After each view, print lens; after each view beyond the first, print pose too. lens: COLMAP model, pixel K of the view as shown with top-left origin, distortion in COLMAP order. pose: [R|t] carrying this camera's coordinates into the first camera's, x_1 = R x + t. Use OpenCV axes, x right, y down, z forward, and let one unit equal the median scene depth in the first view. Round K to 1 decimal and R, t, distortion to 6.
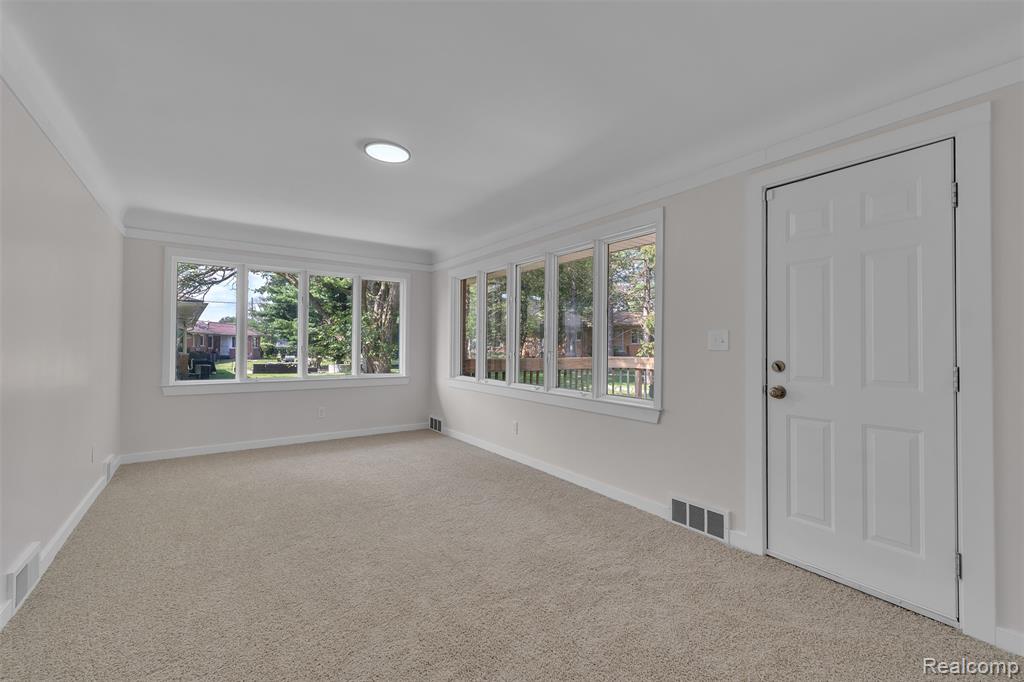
lens RADIAL K [[424.8, 0, 514.0], [0, 424.8, 340.3], [0, 0, 1]] dist [0.000723, 0.000036]
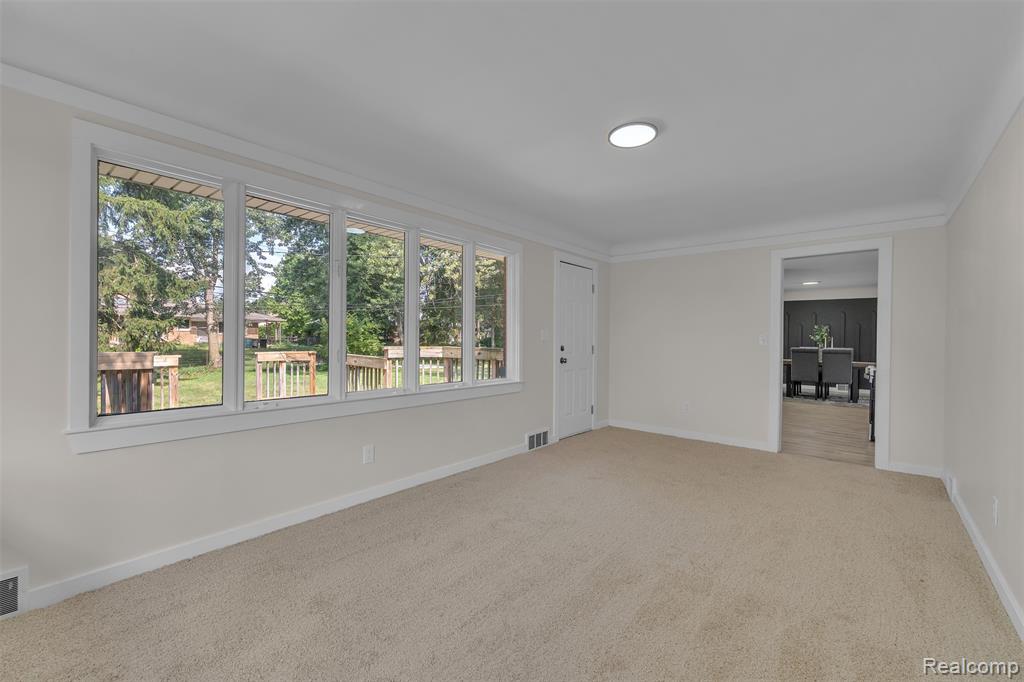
lens RADIAL K [[424.8, 0, 514.0], [0, 424.8, 340.3], [0, 0, 1]] dist [0.000723, 0.000036]
pose [[-0.227679, -0.007039, 0.973711, -1.157985], [-0.024240, 0.999705, 0.001559, 0.020753], [-0.973434, -0.023248, -0.227782, 1.450479]]
